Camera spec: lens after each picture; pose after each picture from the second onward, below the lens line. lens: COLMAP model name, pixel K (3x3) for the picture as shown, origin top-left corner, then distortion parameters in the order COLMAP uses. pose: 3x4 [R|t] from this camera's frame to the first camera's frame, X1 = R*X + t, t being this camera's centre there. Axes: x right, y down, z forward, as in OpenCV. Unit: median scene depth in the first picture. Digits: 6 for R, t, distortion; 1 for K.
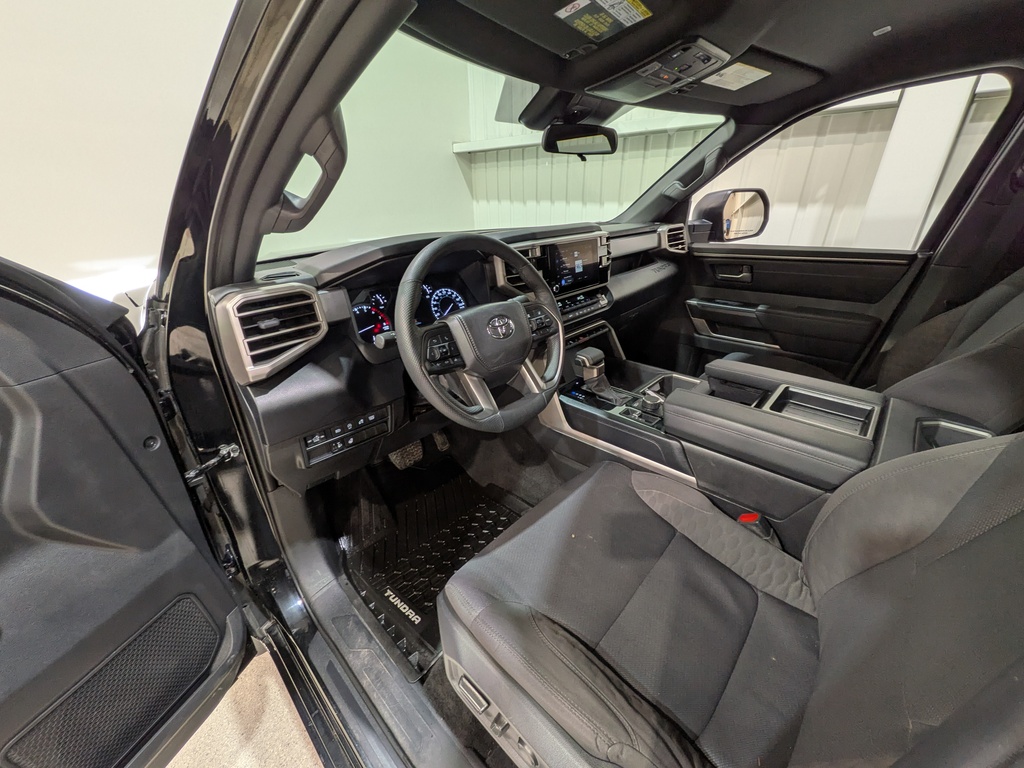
lens RADIAL K [[405.1, 0, 519.5], [0, 405.1, 385.9], [0, 0, 1]] dist [0.000314, 0.000311]
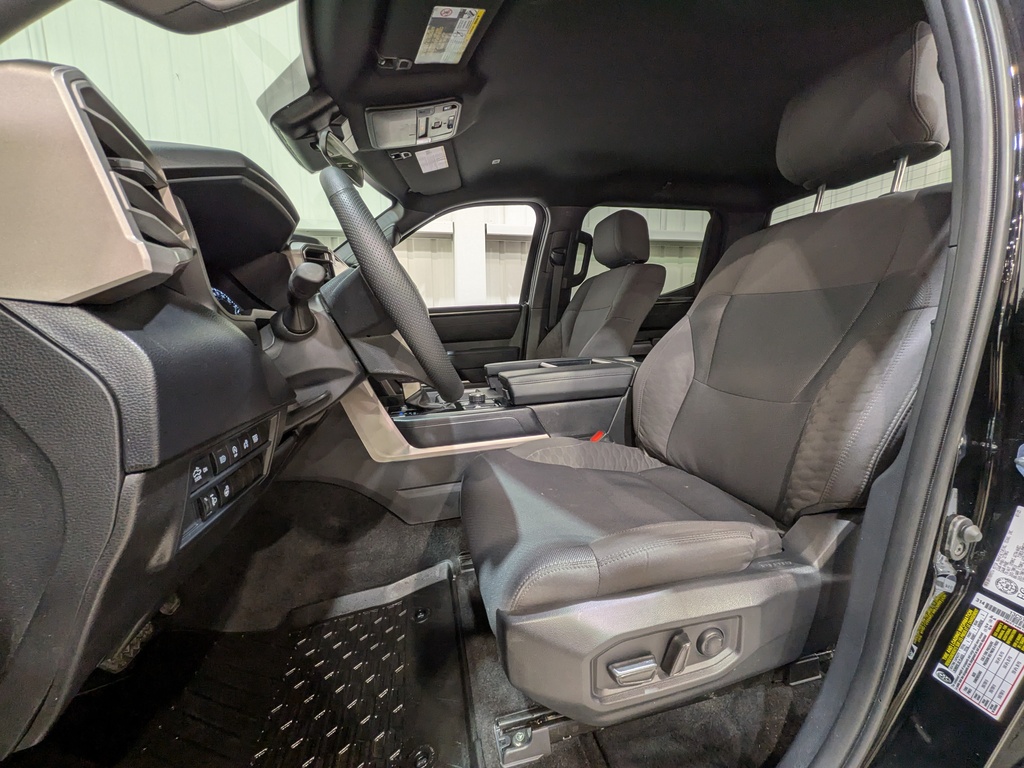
lens RADIAL K [[405.1, 0, 509.4], [0, 405.1, 385.0], [0, 0, 1]] dist [0.000314, 0.000311]
pose [[0.536013, -0.117925, 0.835933, -0.443265], [0.389949, 0.912816, -0.121270, 0.149068], [-0.748752, 0.390973, 0.535266, 0.310992]]
